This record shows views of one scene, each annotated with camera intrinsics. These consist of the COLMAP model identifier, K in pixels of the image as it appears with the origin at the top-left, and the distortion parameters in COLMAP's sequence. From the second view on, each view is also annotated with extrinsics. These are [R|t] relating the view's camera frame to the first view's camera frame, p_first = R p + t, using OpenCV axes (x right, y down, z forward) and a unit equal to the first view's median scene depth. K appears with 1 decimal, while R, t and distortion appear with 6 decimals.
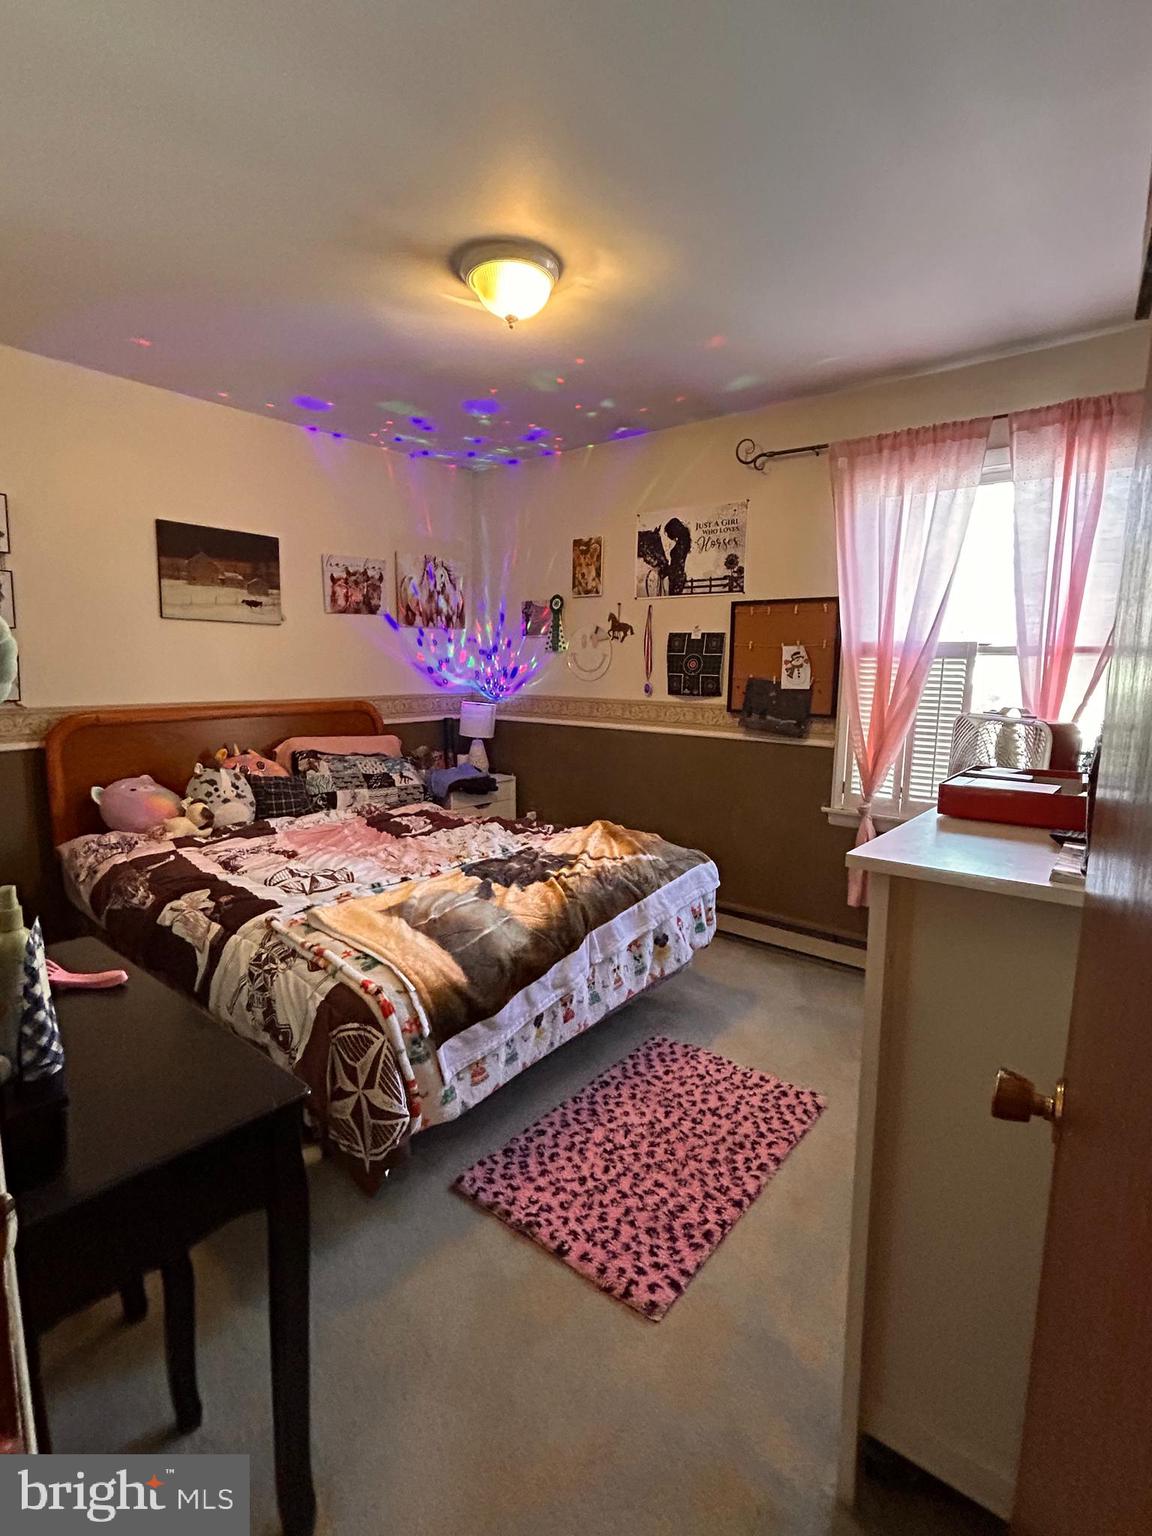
lens RADIAL K [[740.6, 0, 581.6], [0, 740.6, 768.4], [0, 0, 1]] dist [-0.002917, -0.002505]
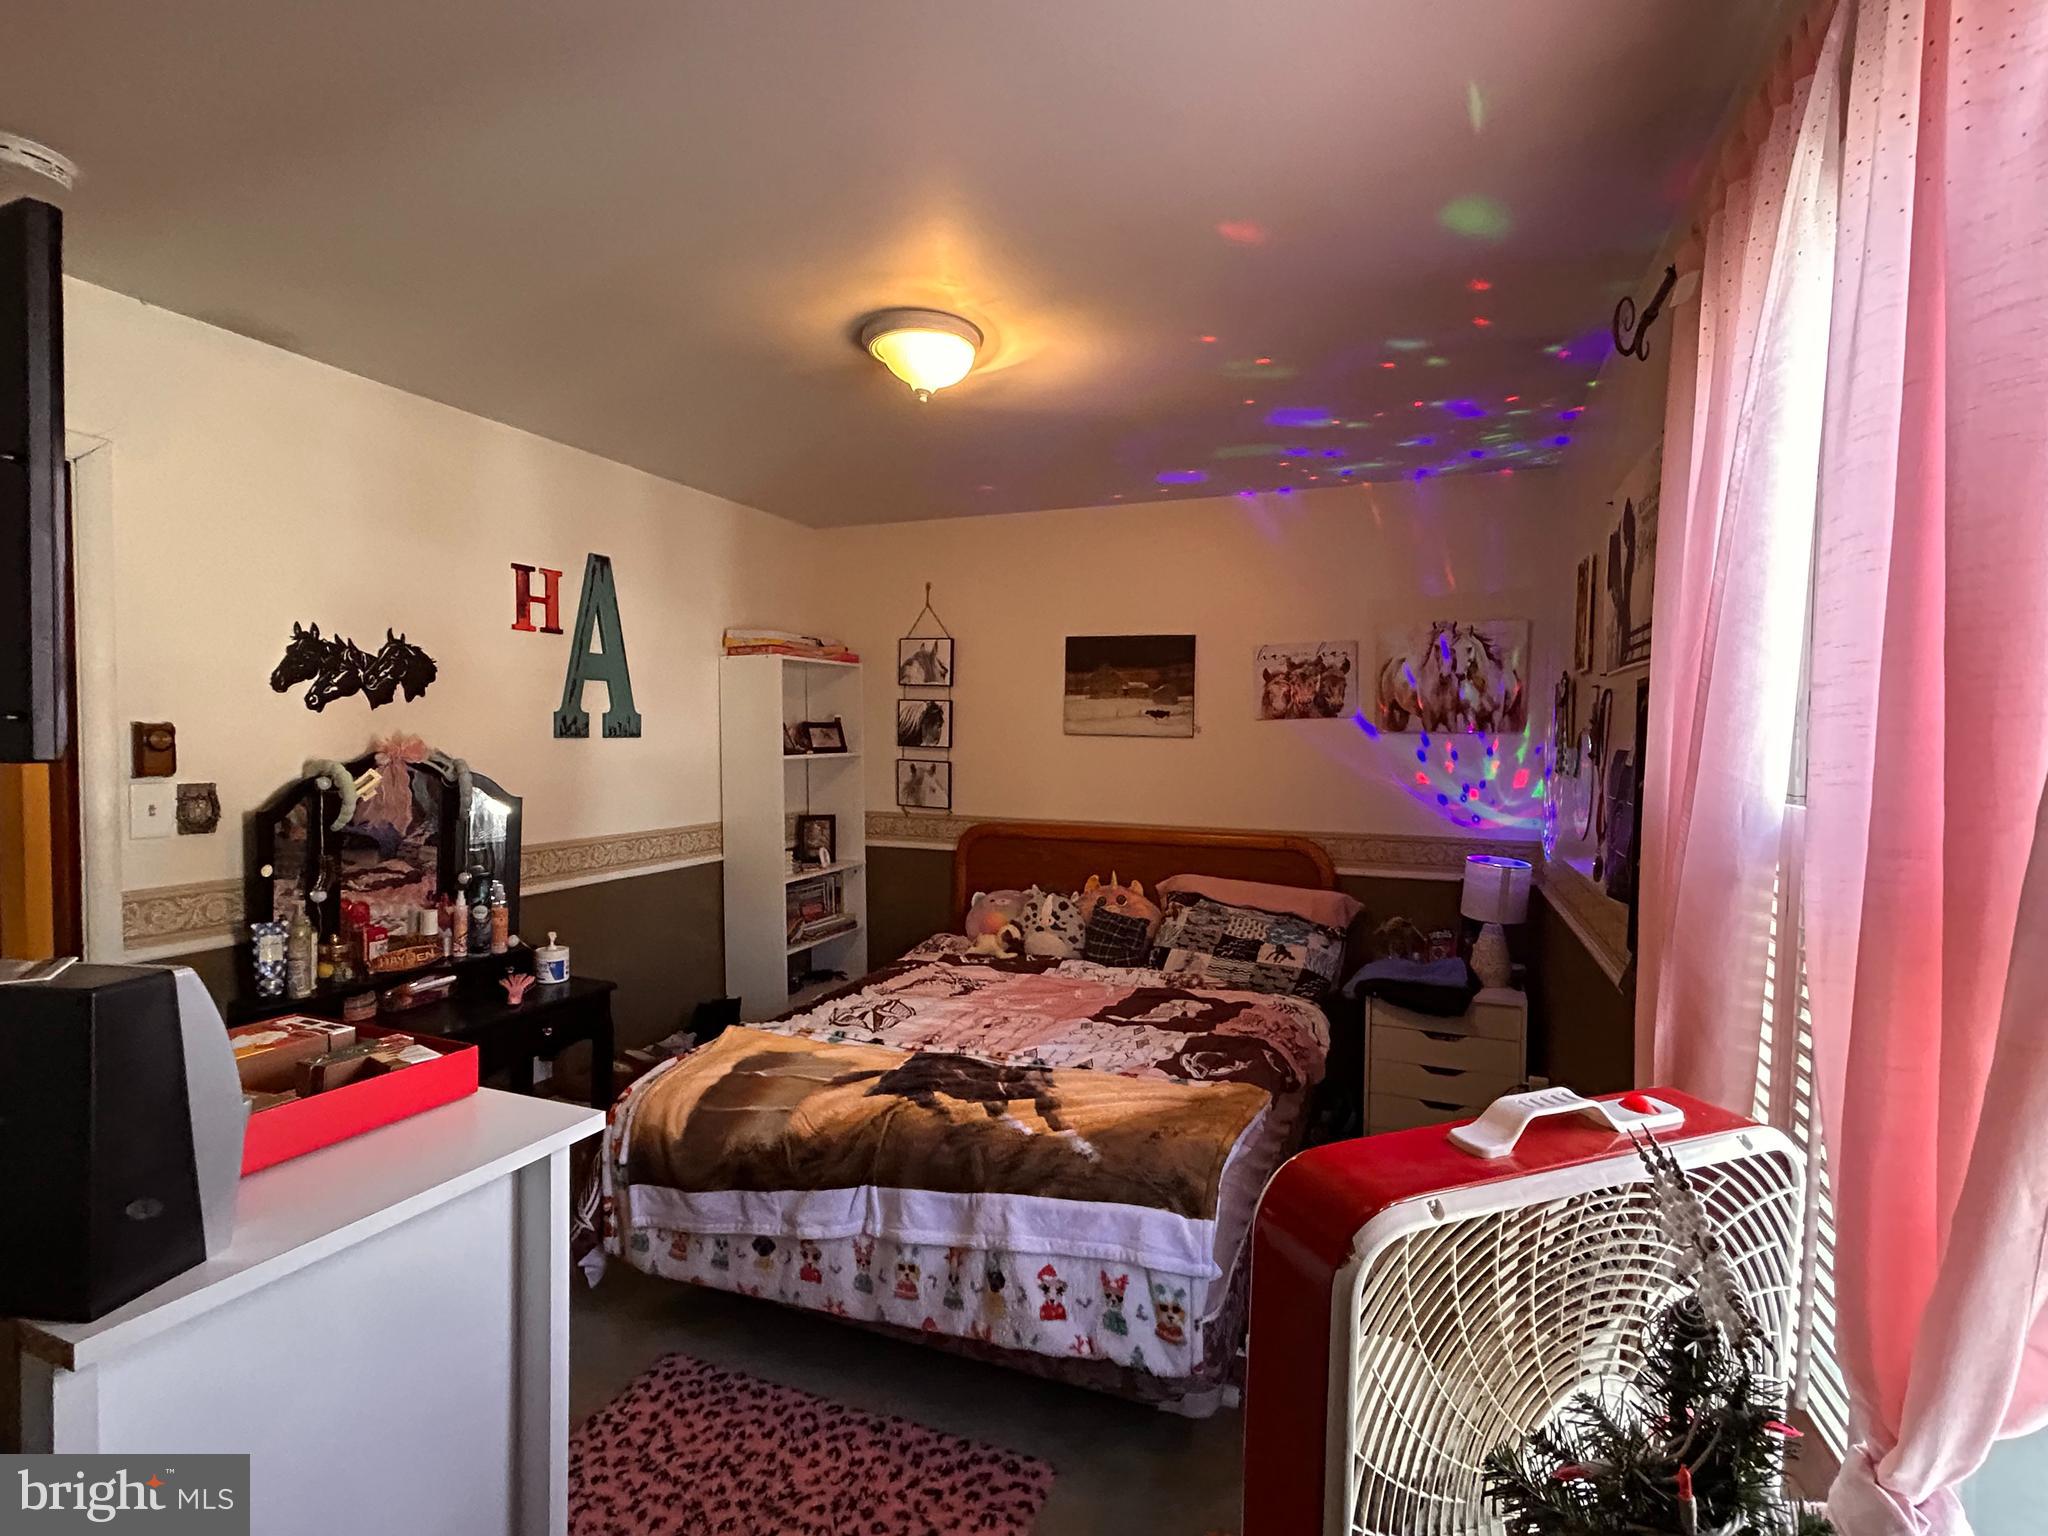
lens RADIAL K [[987.5, 0, 1029.7], [0, 987.5, 772.5], [0, 0, 1]] dist [-0.002917, -0.002505]
pose [[0.289375, 0.029421, -0.956763, 0.559475], [-0.144023, 0.989487, -0.013133, -0.106396], [0.946319, 0.141597, 0.290570, 0.479309]]
